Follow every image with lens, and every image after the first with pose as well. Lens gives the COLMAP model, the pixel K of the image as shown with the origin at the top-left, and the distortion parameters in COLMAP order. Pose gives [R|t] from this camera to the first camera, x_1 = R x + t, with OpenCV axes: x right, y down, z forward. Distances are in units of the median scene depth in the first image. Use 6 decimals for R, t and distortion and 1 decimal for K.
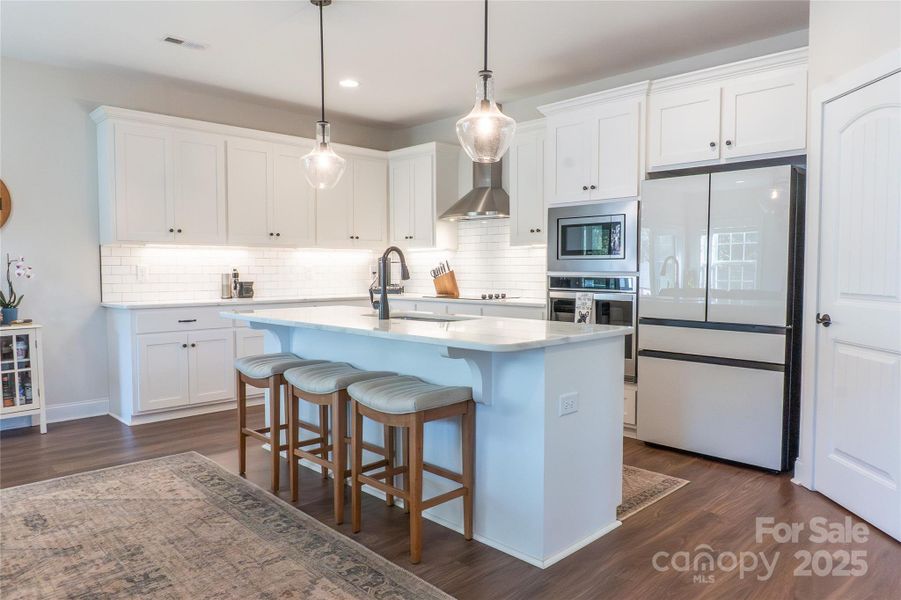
lens RADIAL K [[624.6, 0, 451.6], [0, 624.6, 302.1], [0, 0, 1]] dist [-0.014244, 0.006321]
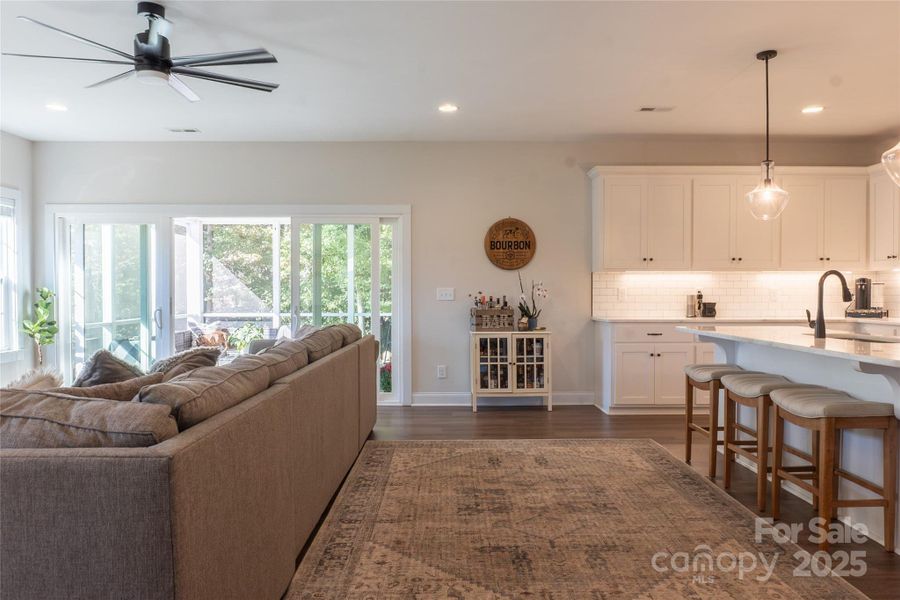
lens RADIAL K [[623.9, 0, 451.0], [0, 623.9, 300.3], [0, 0, 1]] dist [-0.014244, 0.006321]
pose [[0.731971, 0.010010, -0.681263, 0.118163], [-0.035797, 0.999076, -0.023783, 0.008350], [0.680395, 0.041796, 0.731653, -0.165236]]
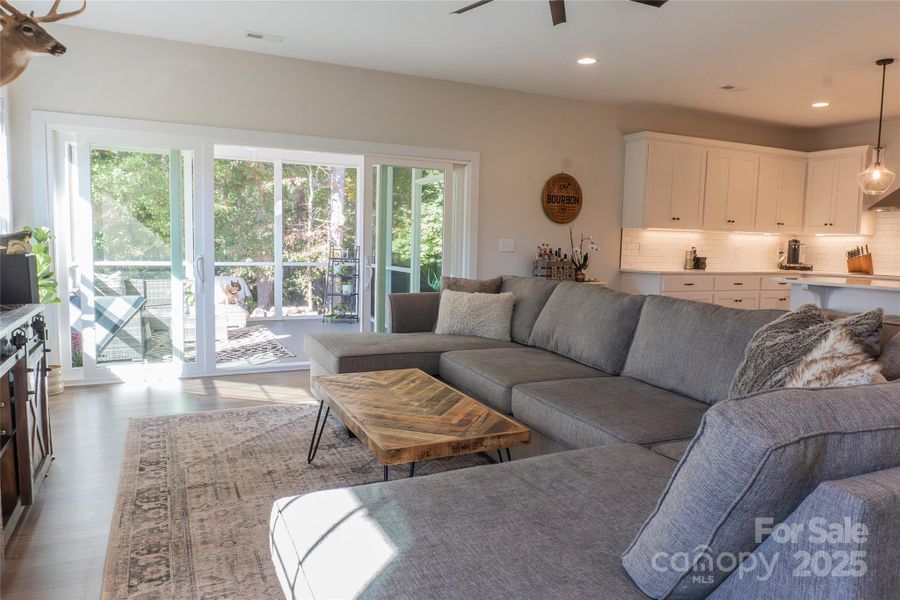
lens RADIAL K [[623.9, 0, 445.9], [0, 623.9, 306.5], [0, 0, 1]] dist [-0.014244, 0.006321]
pose [[0.950423, 0.053548, -0.306315, -0.574474], [-0.039517, 0.997874, 0.051831, 0.032770], [0.308439, -0.037157, 0.950518, -0.553537]]
